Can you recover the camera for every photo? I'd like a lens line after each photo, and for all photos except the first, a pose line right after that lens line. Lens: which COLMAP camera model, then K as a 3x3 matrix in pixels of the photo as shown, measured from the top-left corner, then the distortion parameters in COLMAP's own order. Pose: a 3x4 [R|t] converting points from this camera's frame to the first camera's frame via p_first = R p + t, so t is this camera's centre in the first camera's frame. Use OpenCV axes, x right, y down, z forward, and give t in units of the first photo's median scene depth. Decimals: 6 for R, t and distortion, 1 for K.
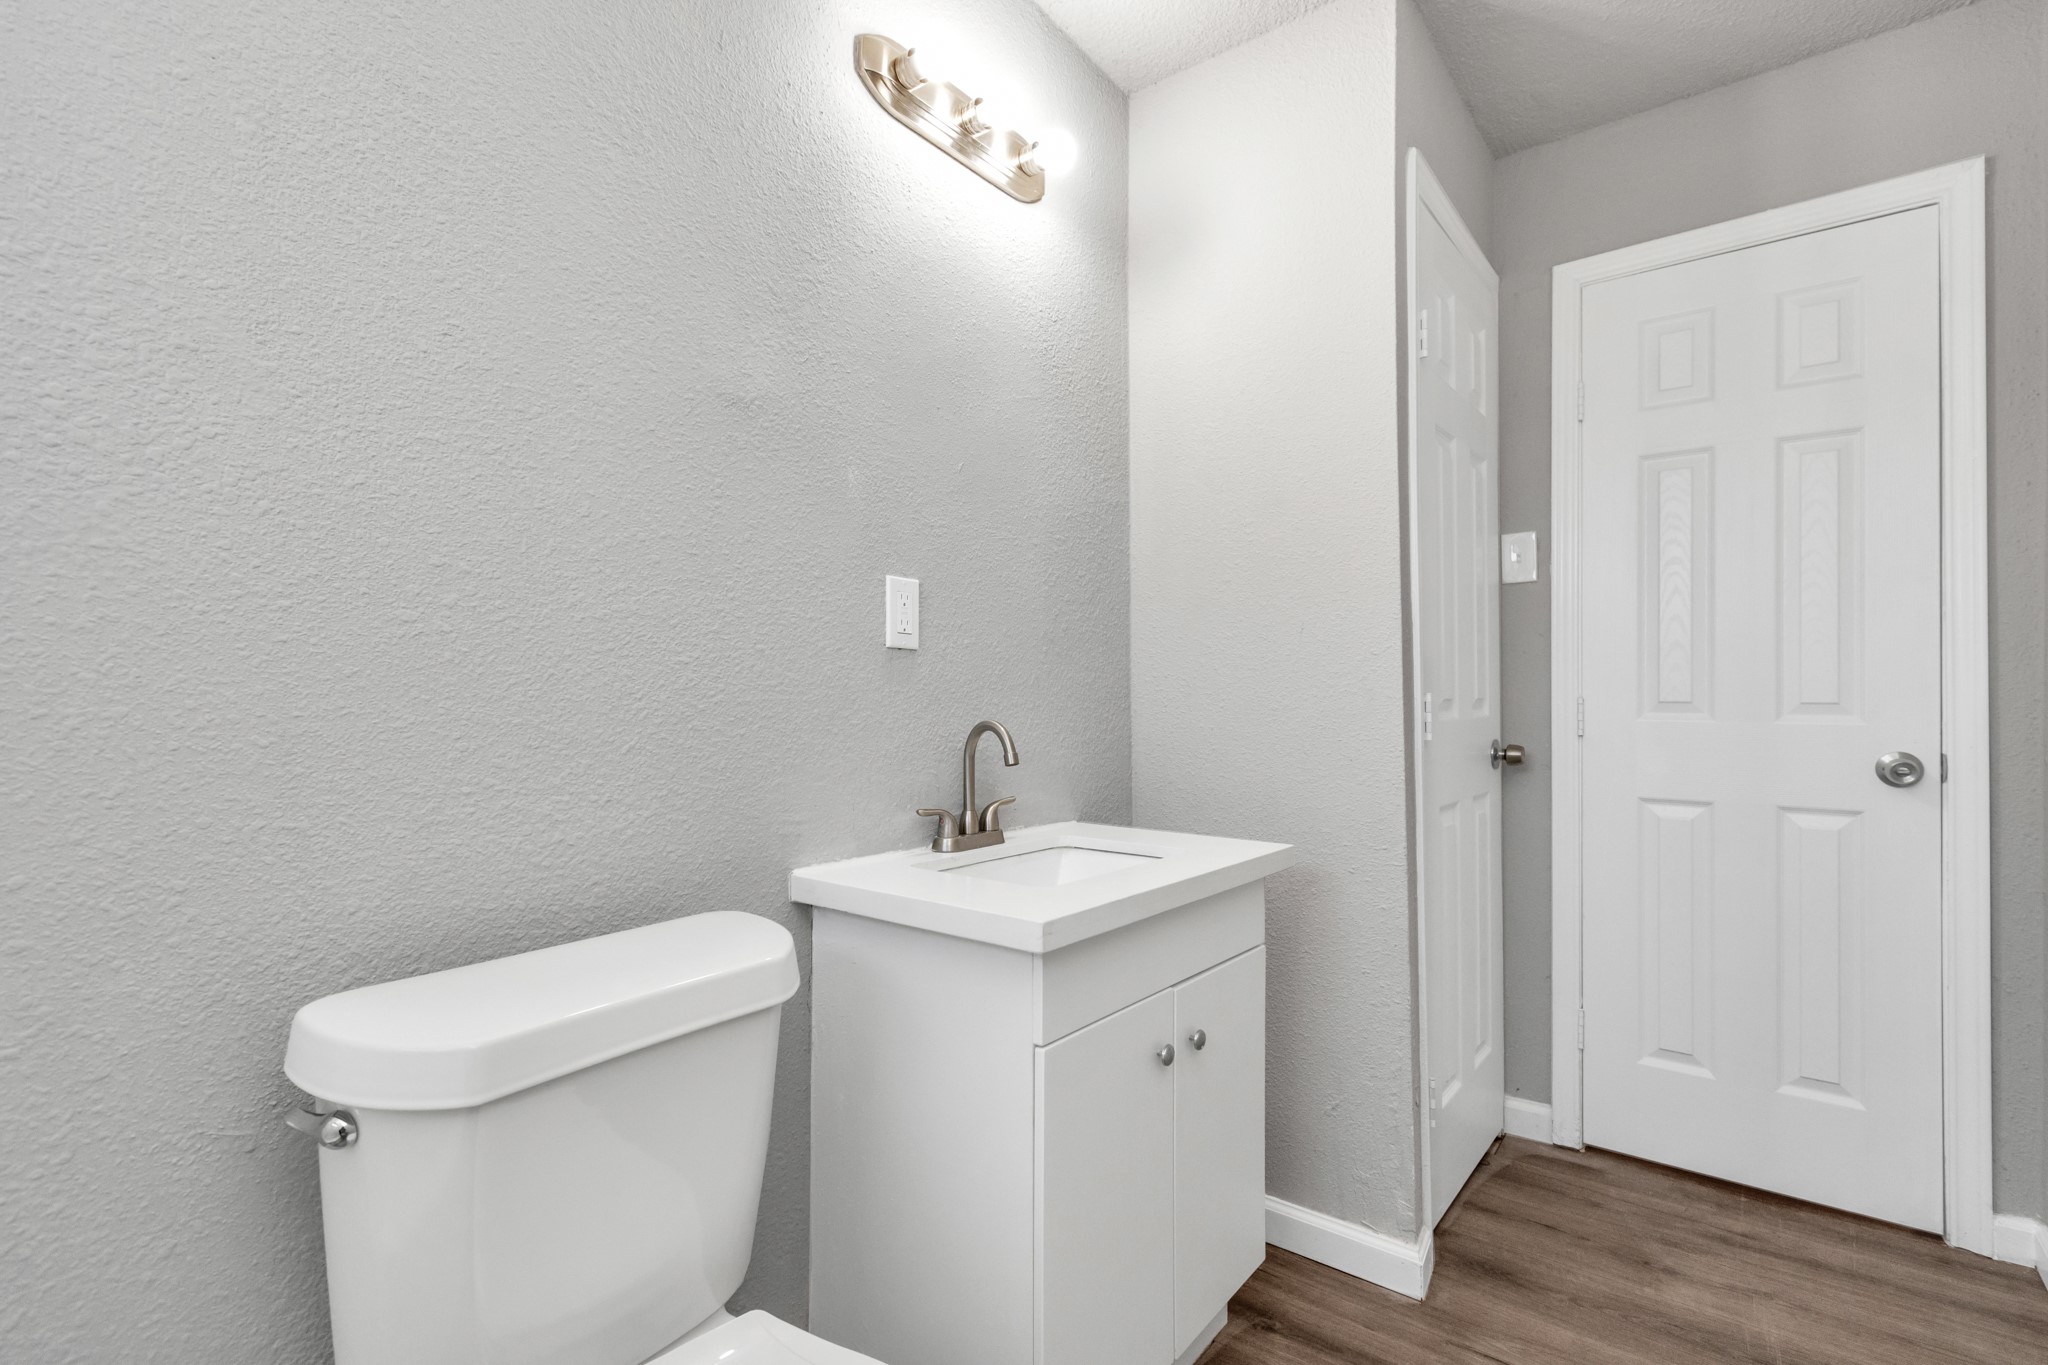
lens RADIAL K [[905.7, 0, 1061.2], [0, 905.7, 684.1], [0, 0, 1]] dist [0.000643, -0.000471]
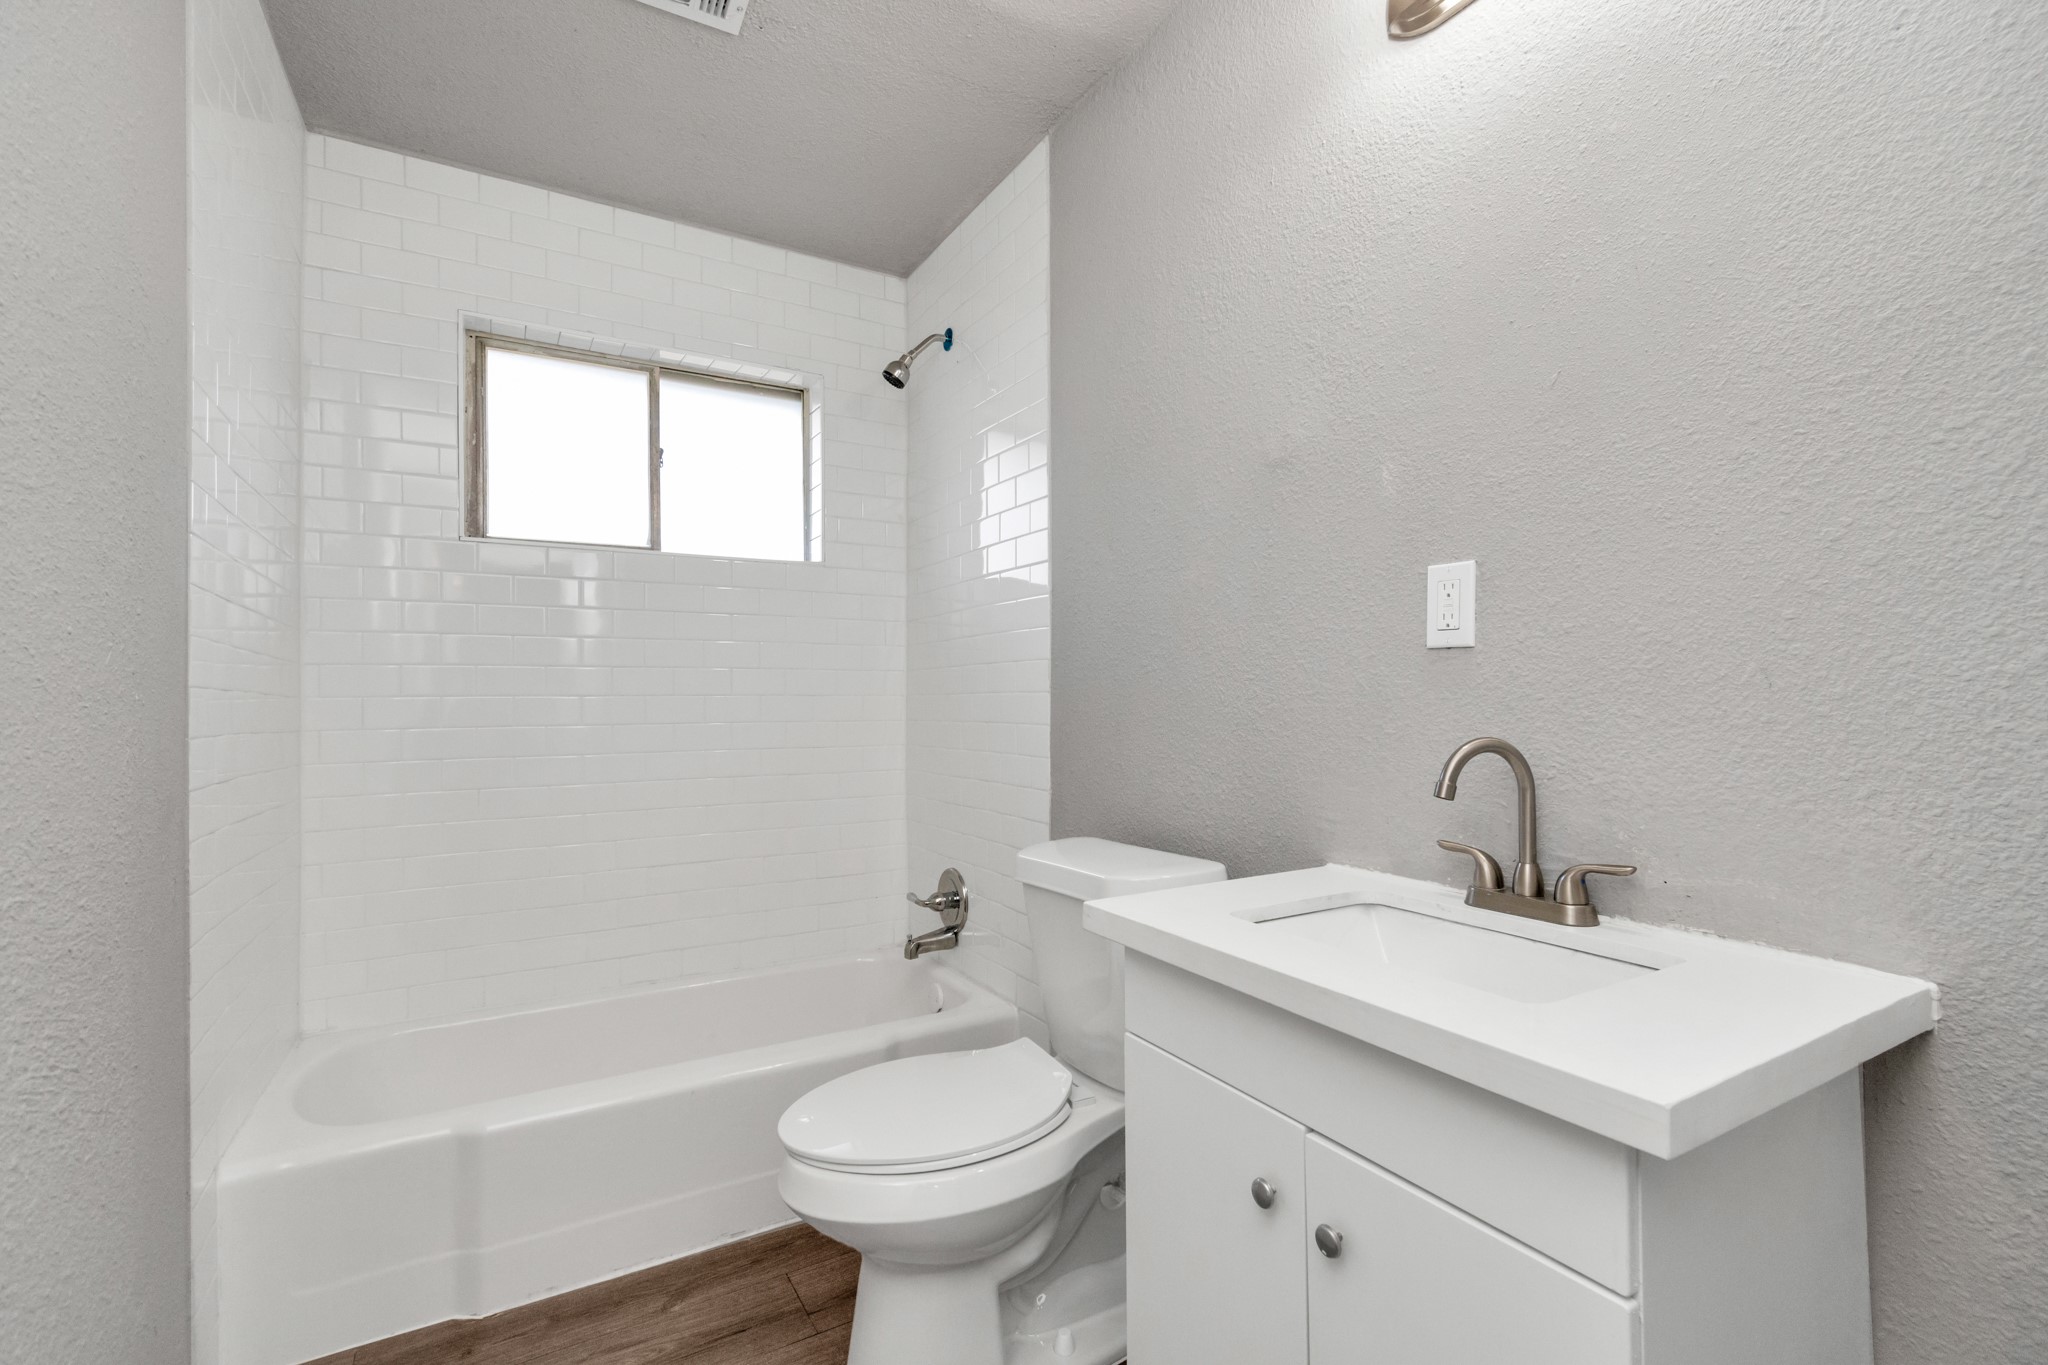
lens RADIAL K [[905.7, 0, 1061.2], [0, 905.7, 684.1], [0, 0, 1]] dist [0.000643, -0.000471]
pose [[-0.347278, -0.008615, -0.937723, 0.305623], [0.026883, 0.999455, -0.019138, 0.000570], [0.937377, -0.031855, -0.346857, 0.392428]]
